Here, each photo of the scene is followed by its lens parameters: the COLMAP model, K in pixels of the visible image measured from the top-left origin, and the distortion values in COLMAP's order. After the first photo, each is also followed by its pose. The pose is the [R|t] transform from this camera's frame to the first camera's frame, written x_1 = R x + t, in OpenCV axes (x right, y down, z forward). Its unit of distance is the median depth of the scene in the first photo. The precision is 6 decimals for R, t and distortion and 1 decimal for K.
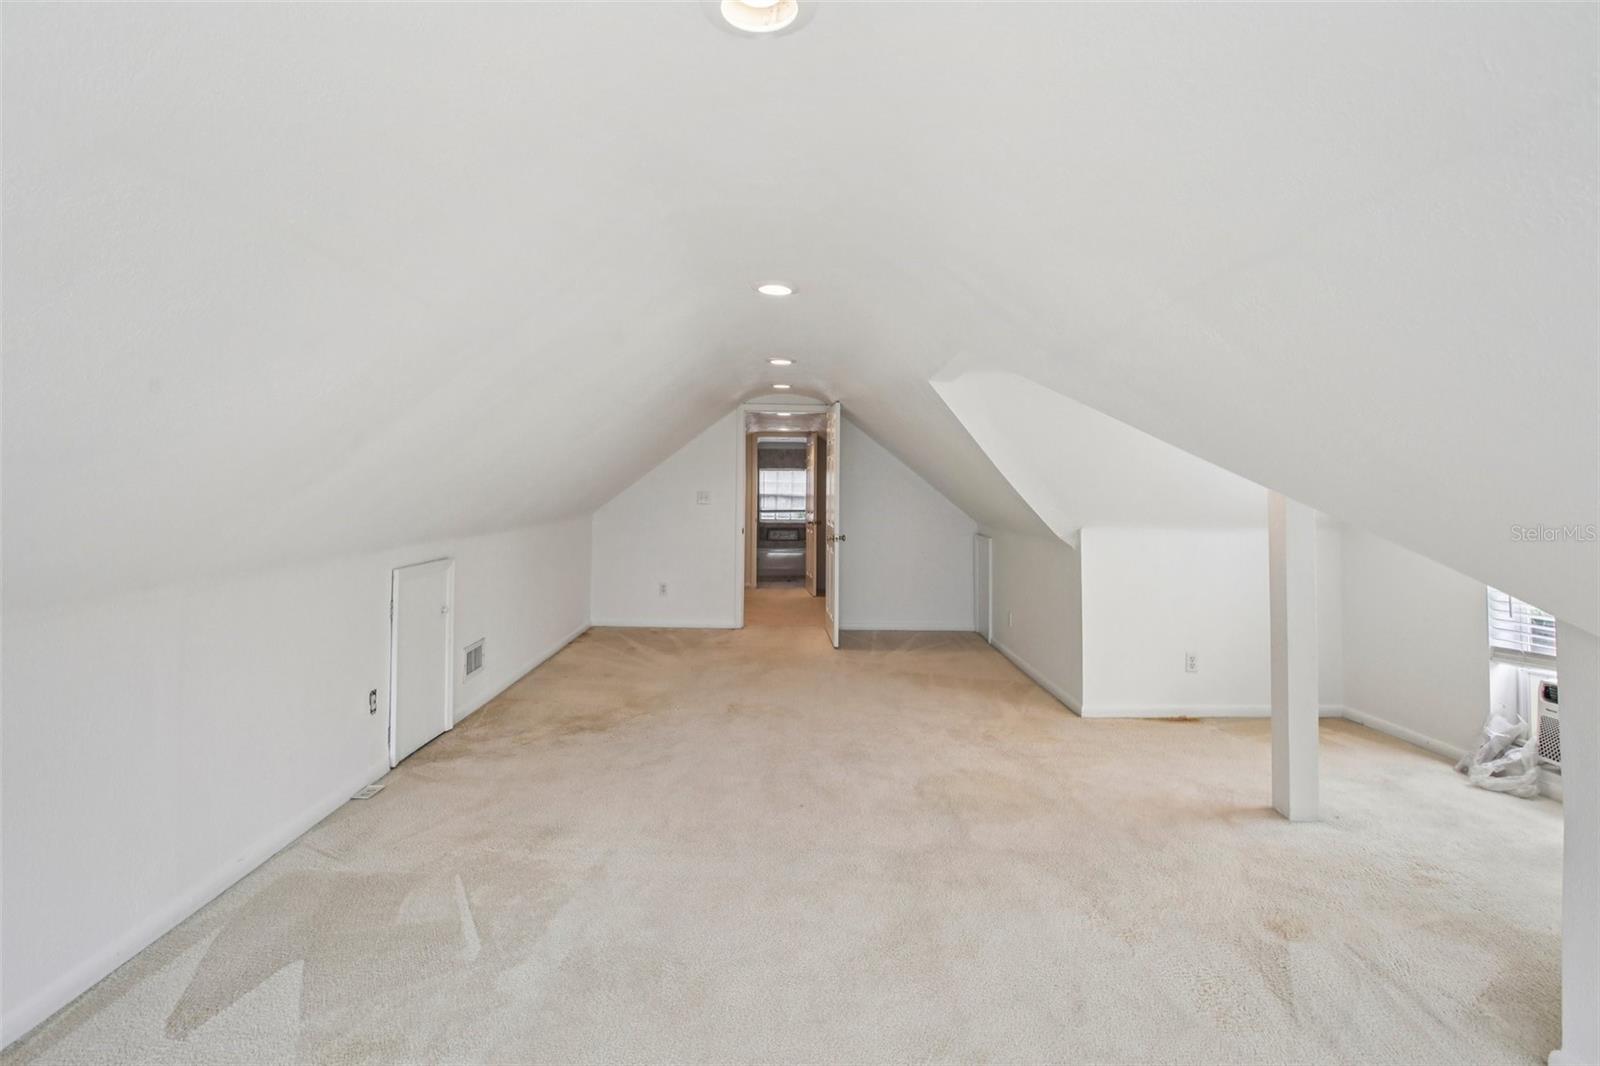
lens RADIAL K [[749.6, 0, 796.8], [0, 749.6, 482.3], [0, 0, 1]] dist [-0.024319, 0.010415]
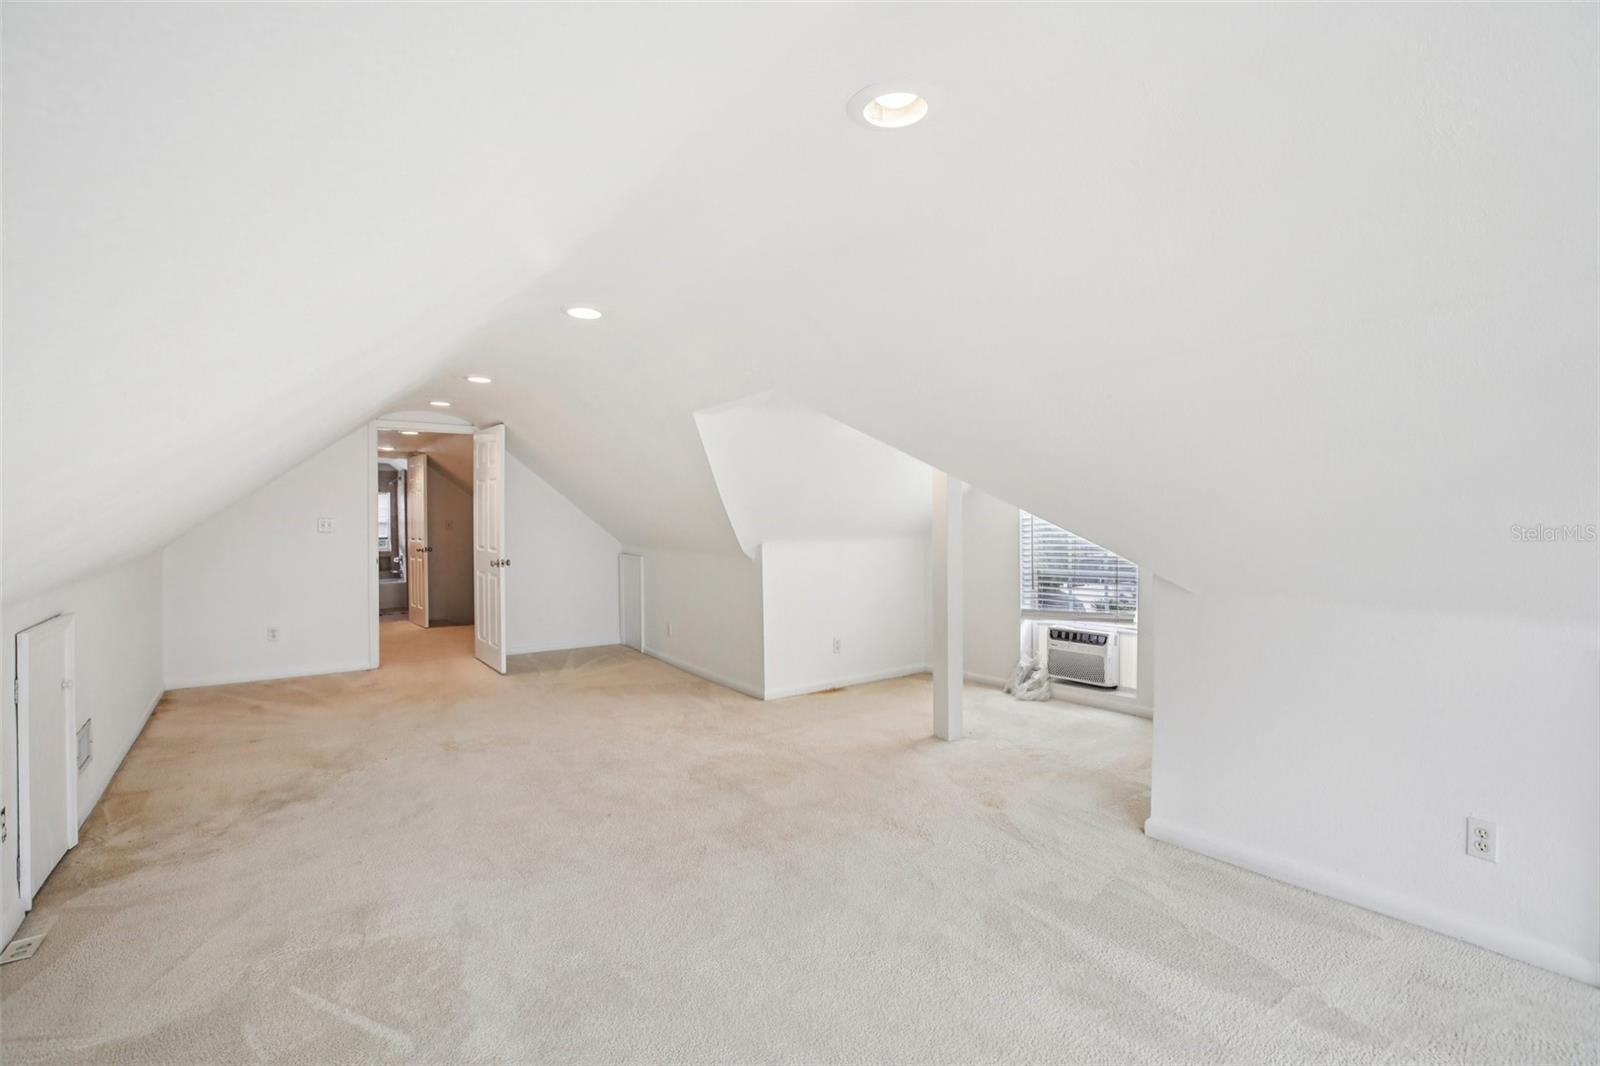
lens RADIAL K [[719.7, 0, 798.4], [0, 719.7, 527.0], [0, 0, 1]] dist [-0.012516, 0.004892]
pose [[0.816992, -0.017011, 0.576397, -0.322746], [-0.000333, 0.999551, 0.029971, 0.001737], [-0.576648, -0.024678, 0.816620, 0.038987]]
